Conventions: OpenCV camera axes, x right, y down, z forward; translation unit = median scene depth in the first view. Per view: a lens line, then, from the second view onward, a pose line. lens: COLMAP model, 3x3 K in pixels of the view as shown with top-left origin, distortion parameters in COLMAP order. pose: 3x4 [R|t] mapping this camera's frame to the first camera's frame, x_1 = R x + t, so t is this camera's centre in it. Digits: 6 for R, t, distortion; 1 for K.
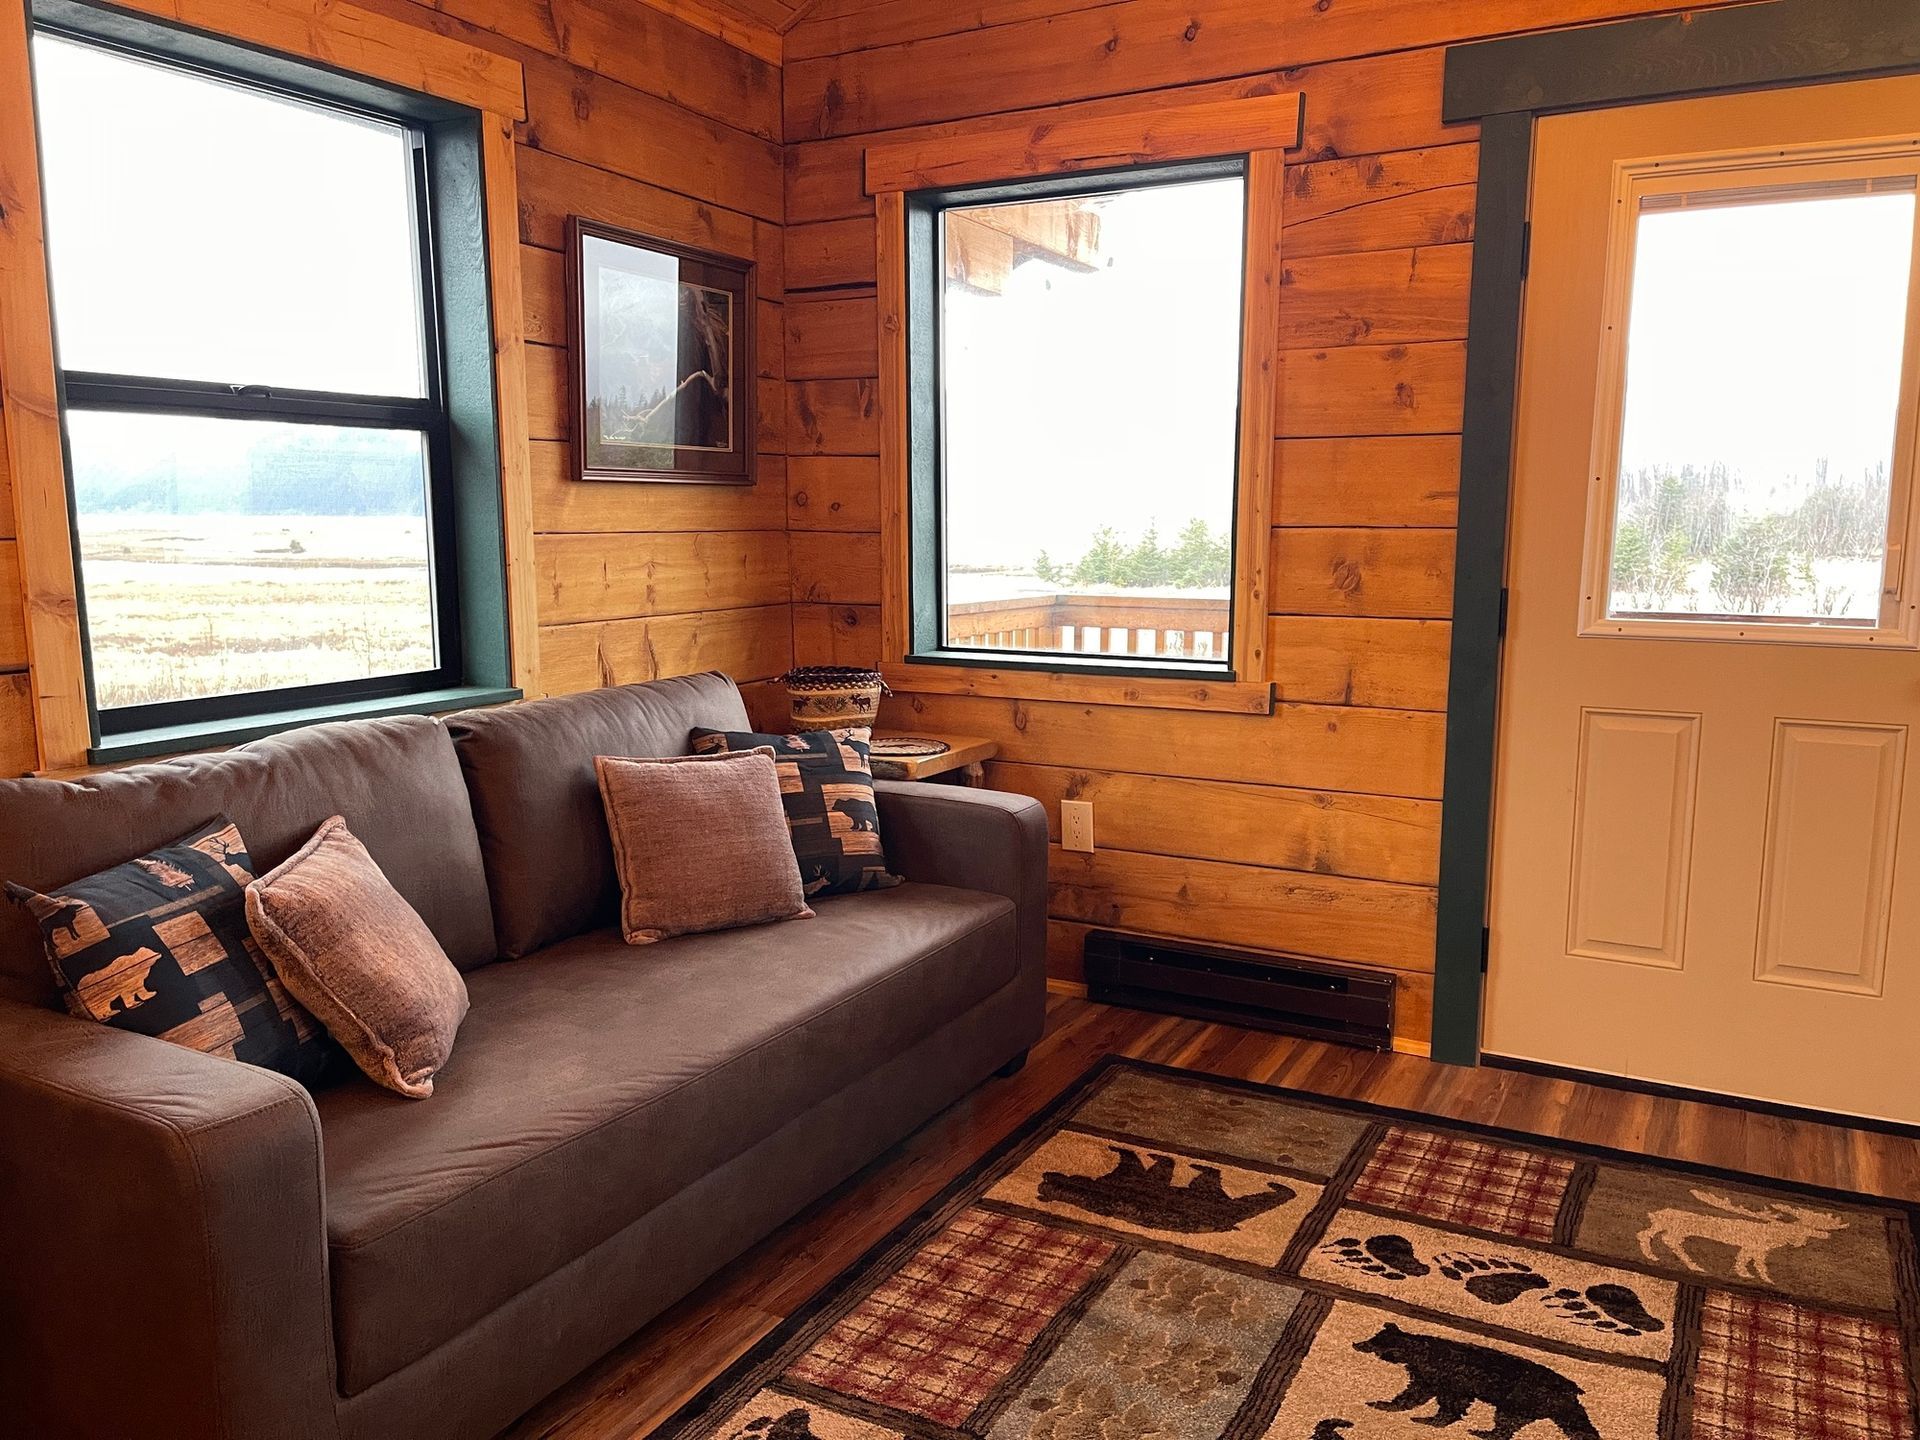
lens RADIAL K [[1439.8, 0, 957.5], [0, 1439.8, 741.5], [0, 0, 1]] dist [0.071167, -0.097254]
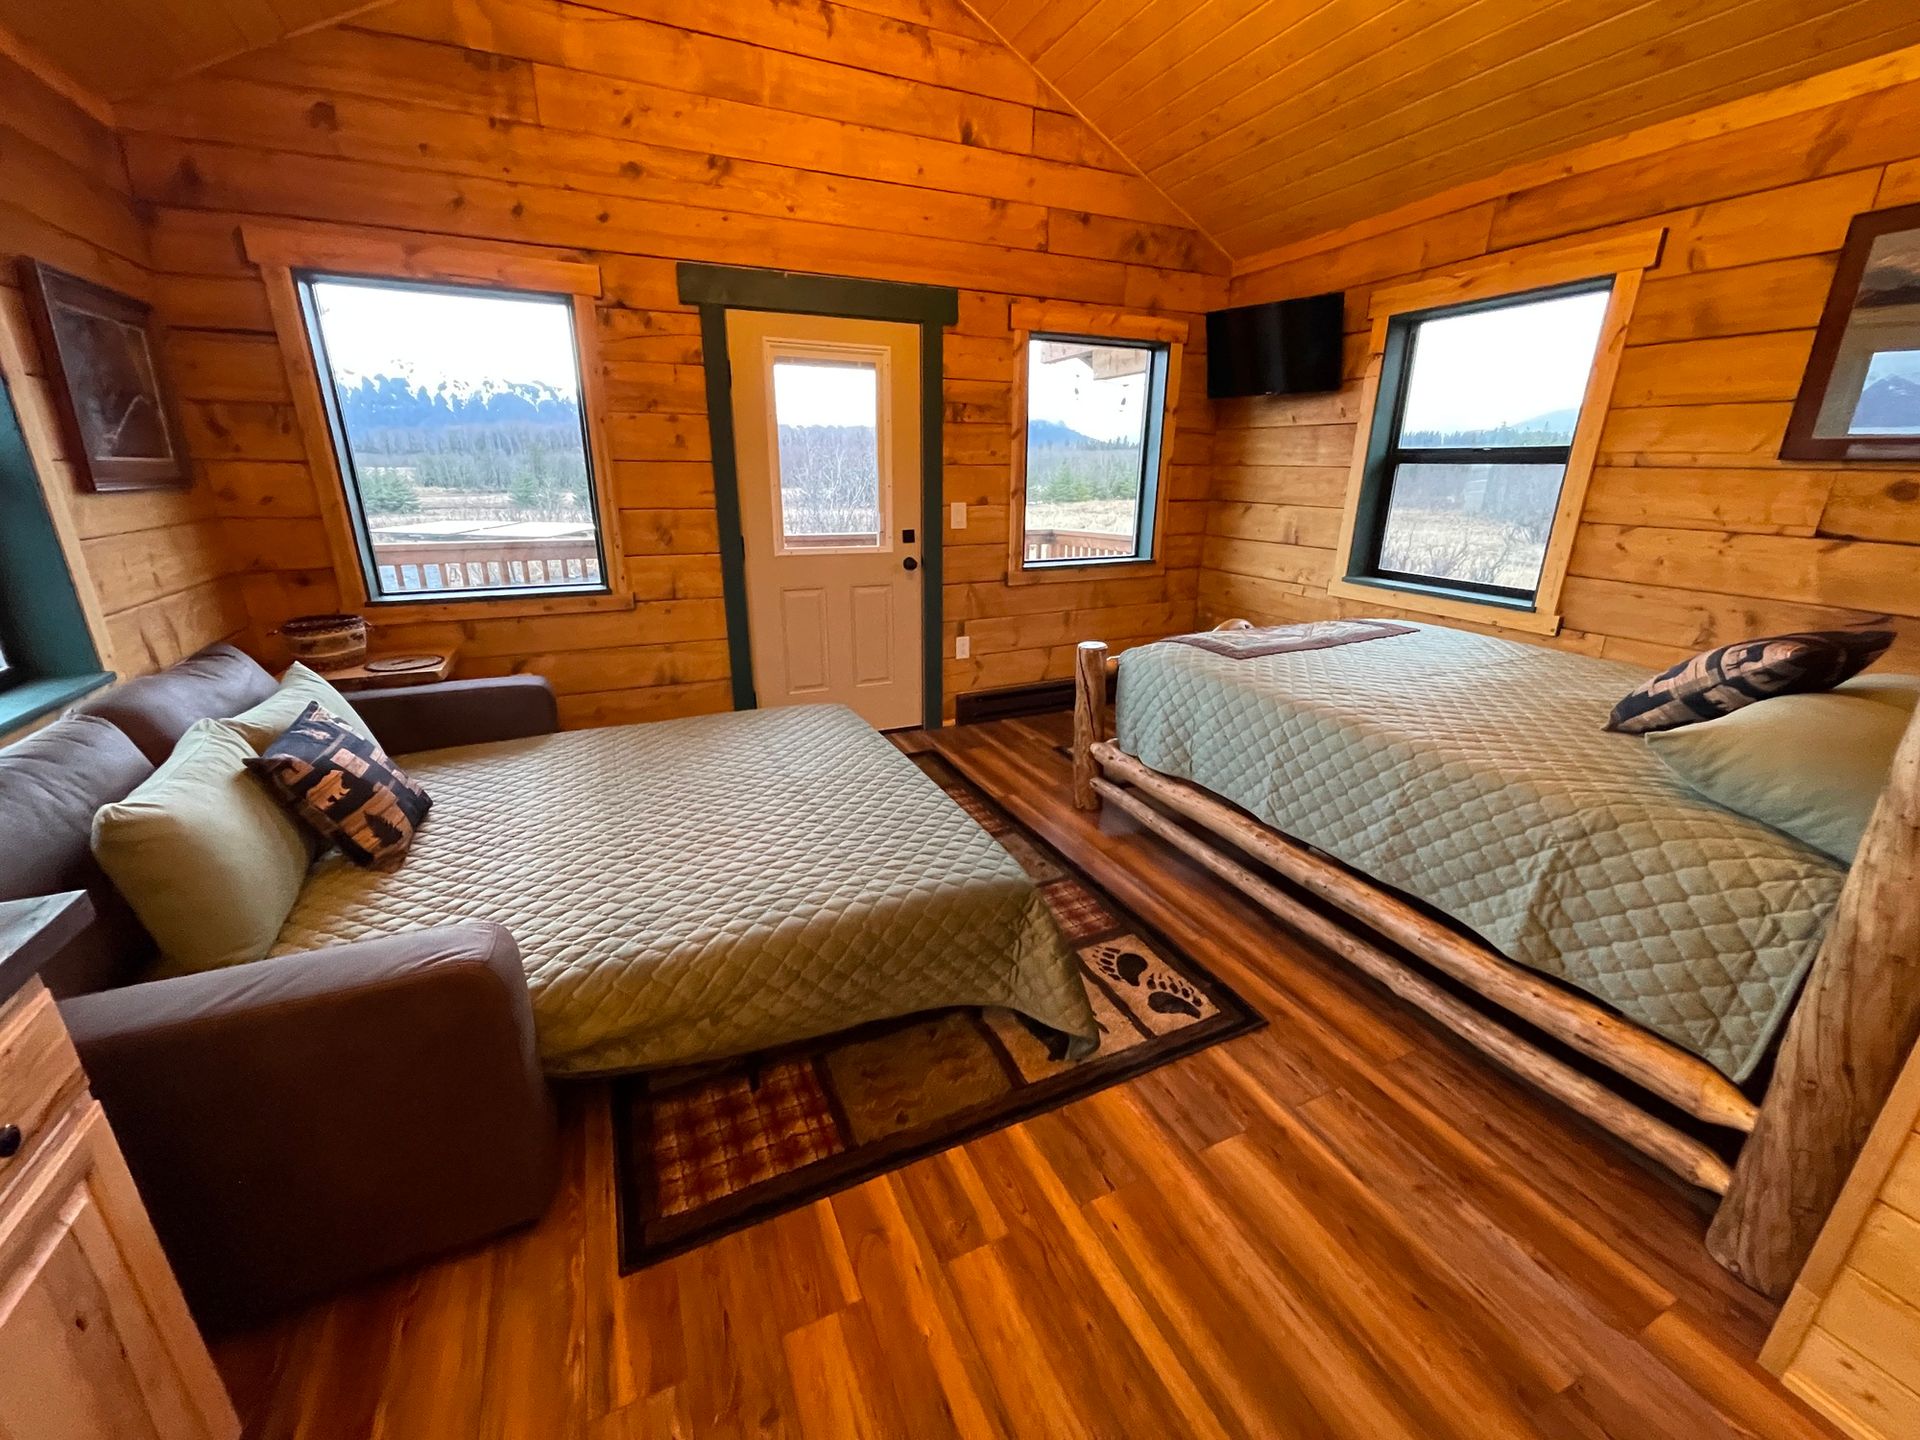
lens RADIAL K [[772.0, 0, 950.3], [0, 772.0, 722.1], [0, 0, 1]] dist [-0.003752, 0.000438]
pose [[0.604954, -0.245727, 0.757396, -0.360268], [0.114967, 0.968180, 0.222286, -0.055633], [-0.787917, -0.047397, 0.613955, 0.034064]]
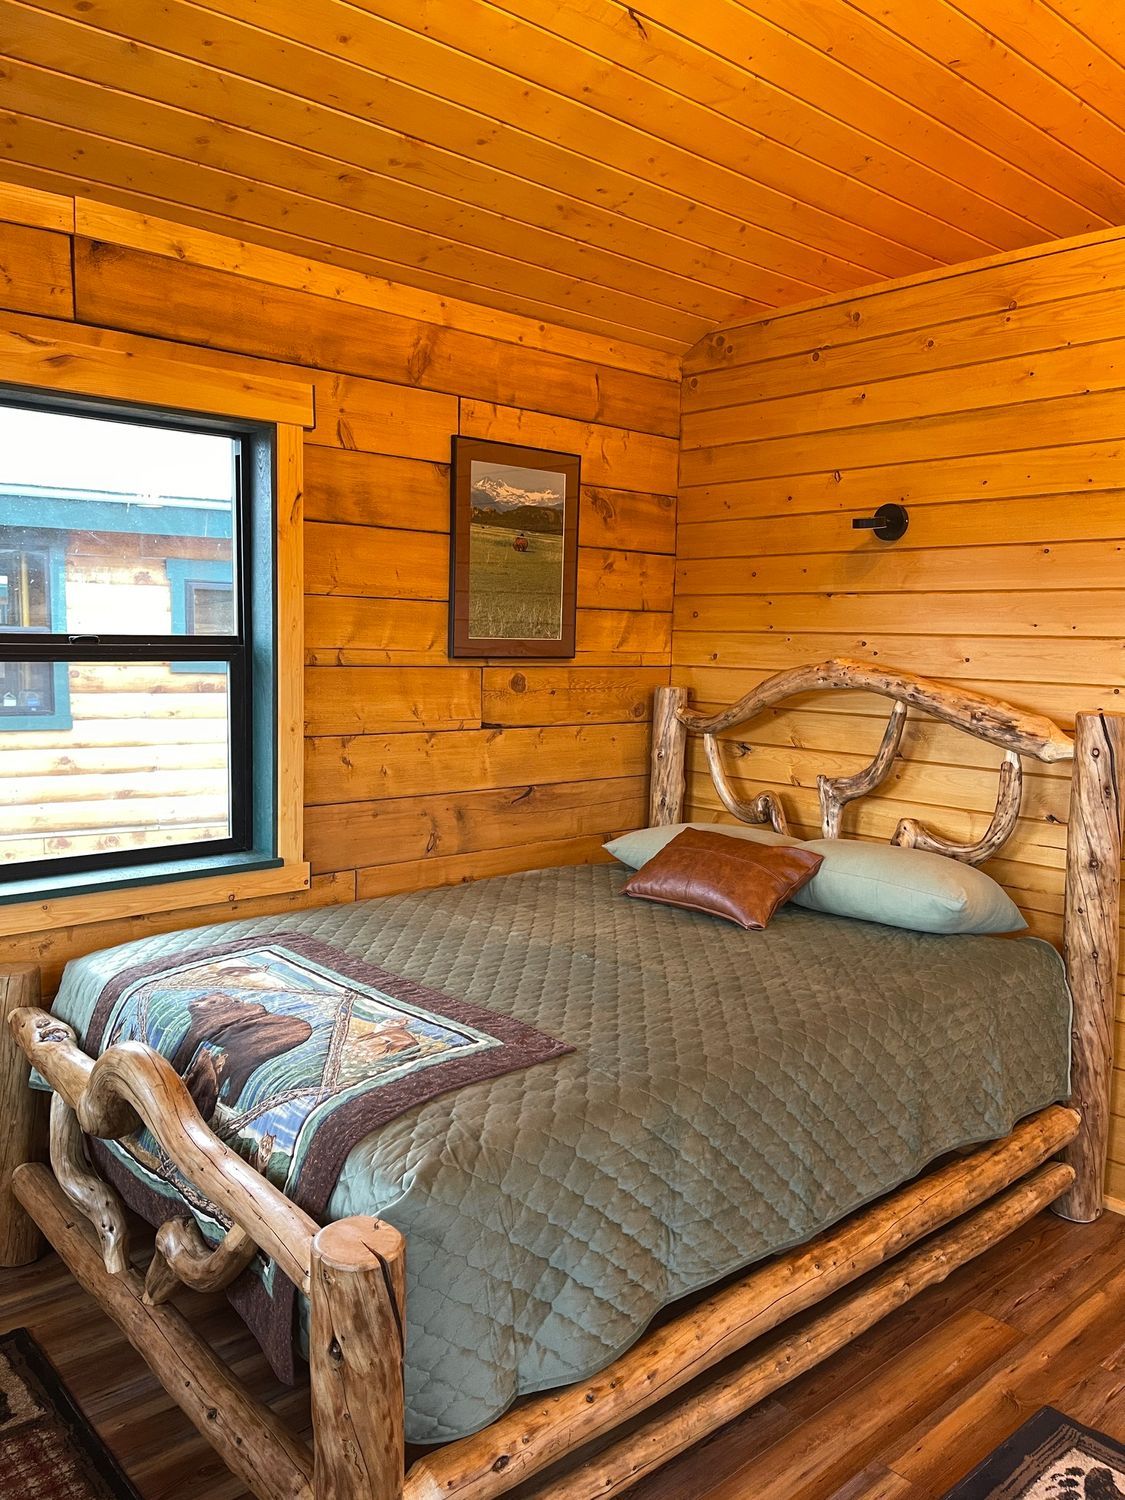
lens RADIAL K [[1124.8, 0, 538.8], [0, 1124.8, 777.2], [0, 0, 1]] dist [0.071167, -0.097254]
pose [[-0.934620, -0.058490, 0.350804, 0.285158], [0.040320, 0.962598, 0.267917, -0.219484], [-0.353354, 0.264545, -0.897305, 0.837990]]
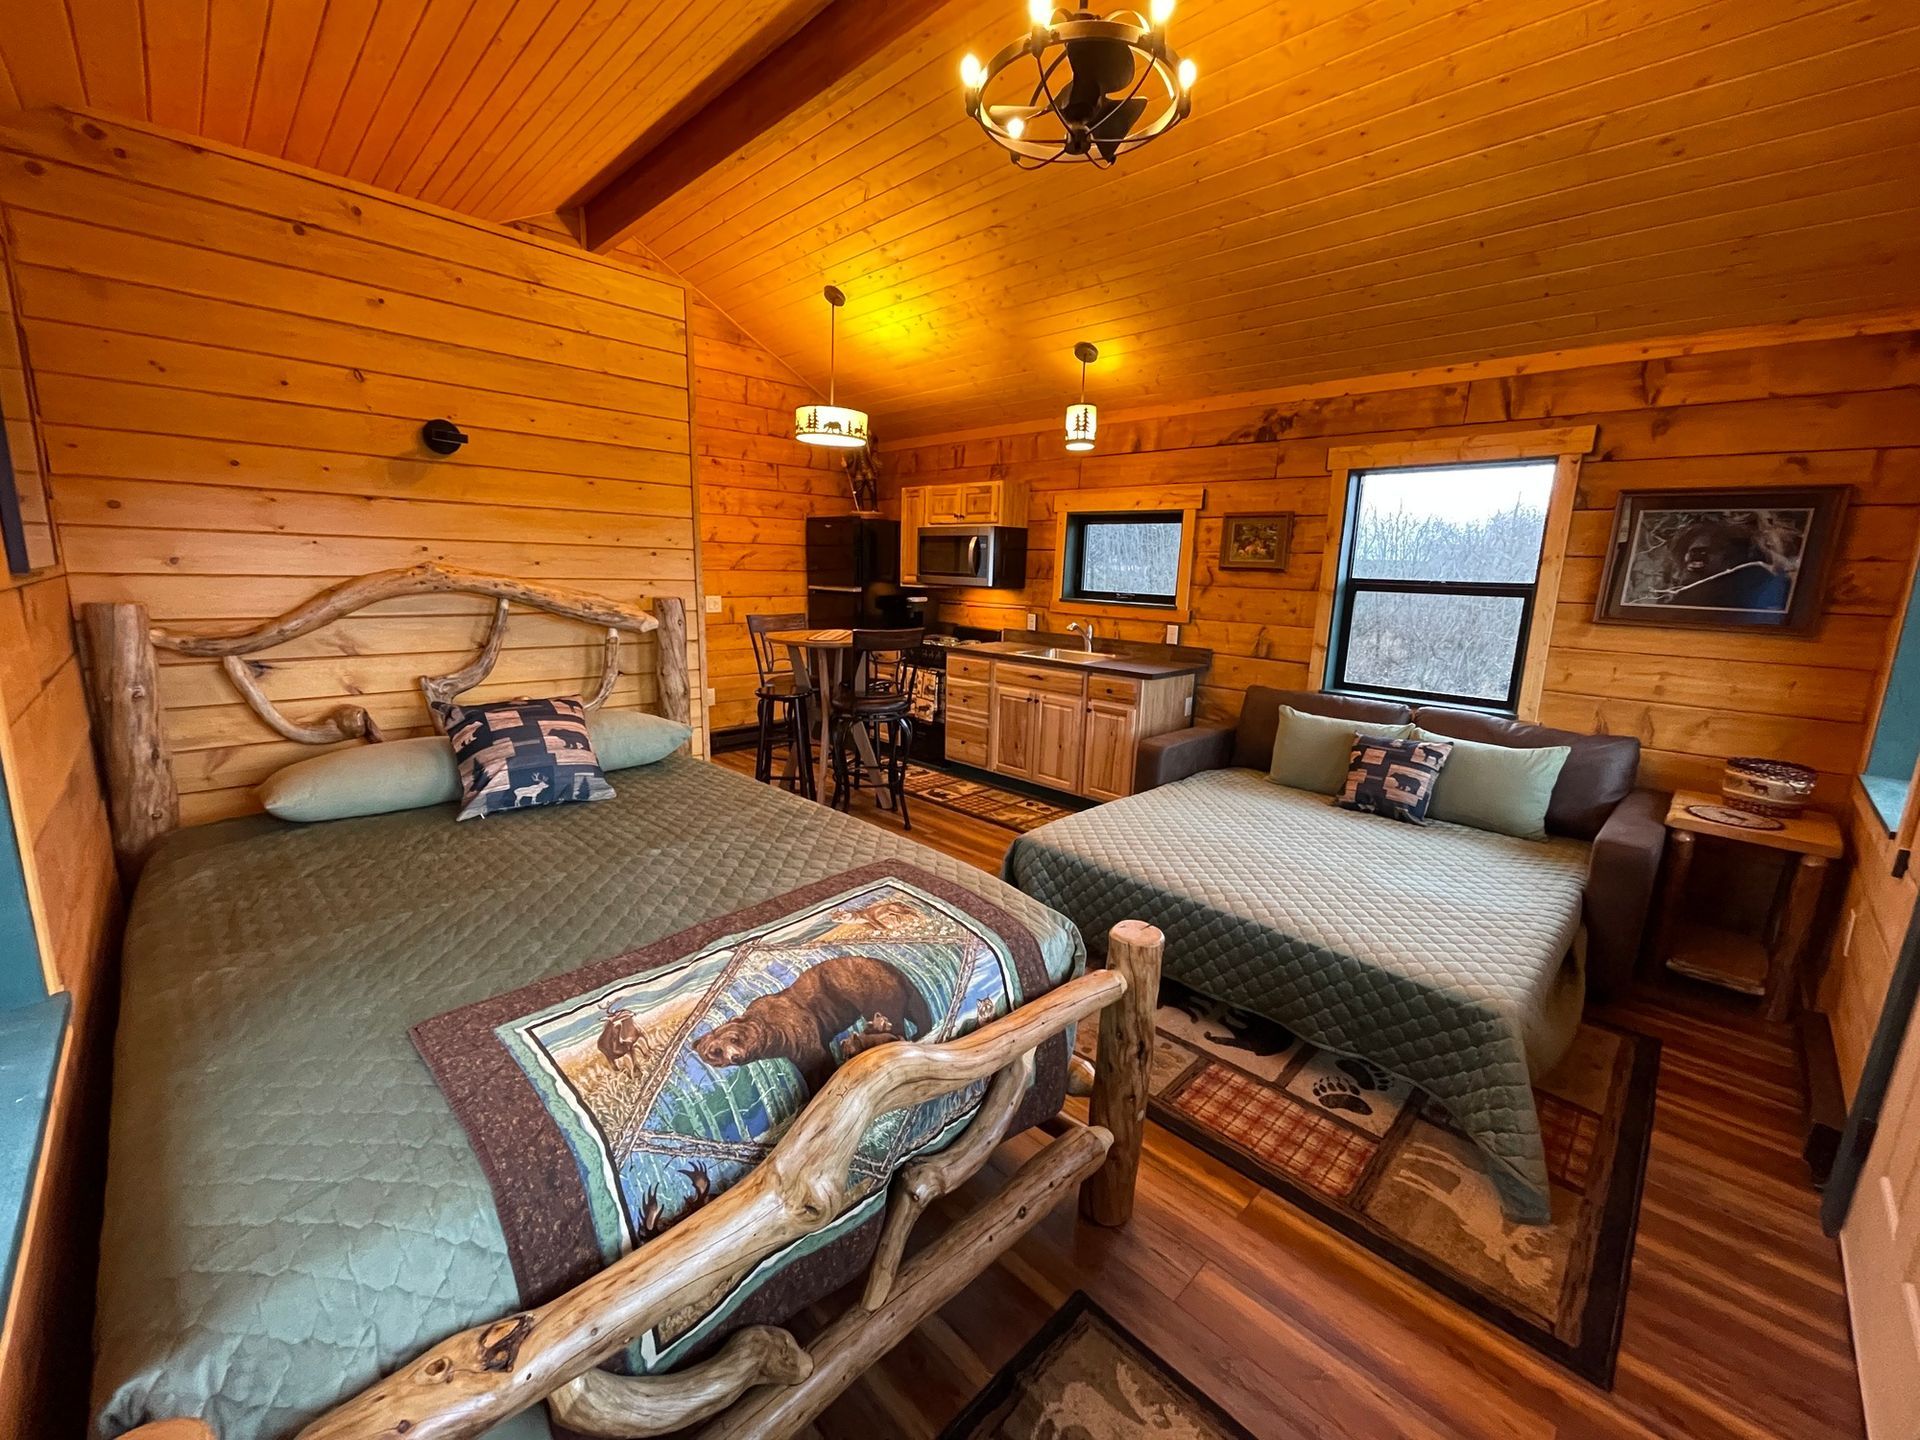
lens RADIAL K [[772.0, 0, 950.3], [0, 772.0, 722.1], [0, 0, 1]] dist [-0.003752, 0.000438]
pose [[-0.293827, 0.184108, -0.937961, 1.000301], [-0.172729, 0.954894, 0.241541, -0.153513], [0.940123, 0.232984, -0.248773, 0.466595]]
